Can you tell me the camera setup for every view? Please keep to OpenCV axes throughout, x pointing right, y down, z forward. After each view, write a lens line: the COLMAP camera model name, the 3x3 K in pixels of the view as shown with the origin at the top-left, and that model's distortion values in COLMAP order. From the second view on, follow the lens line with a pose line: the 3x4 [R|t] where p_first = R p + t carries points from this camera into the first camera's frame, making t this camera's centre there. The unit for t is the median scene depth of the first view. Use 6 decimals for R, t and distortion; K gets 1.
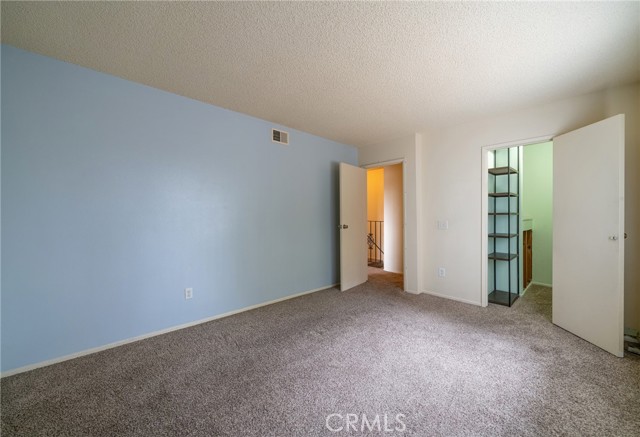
lens RADIAL K [[248.8, 0, 319.5], [0, 248.8, 216.2], [0, 0, 1]] dist [-0.003512, 0.000103]
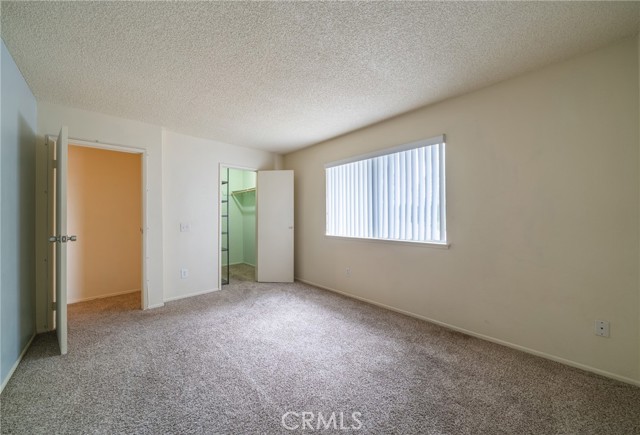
lens RADIAL K [[235.2, 0, 319.2], [0, 235.2, 215.9], [0, 0, 1]] dist [-0.001193, -0.000053]
pose [[-0.008069, 0.002667, 0.999964, -0.563106], [0.012859, 0.999914, -0.002563, -0.001993], [-0.999885, 0.012838, -0.008103, 0.532138]]
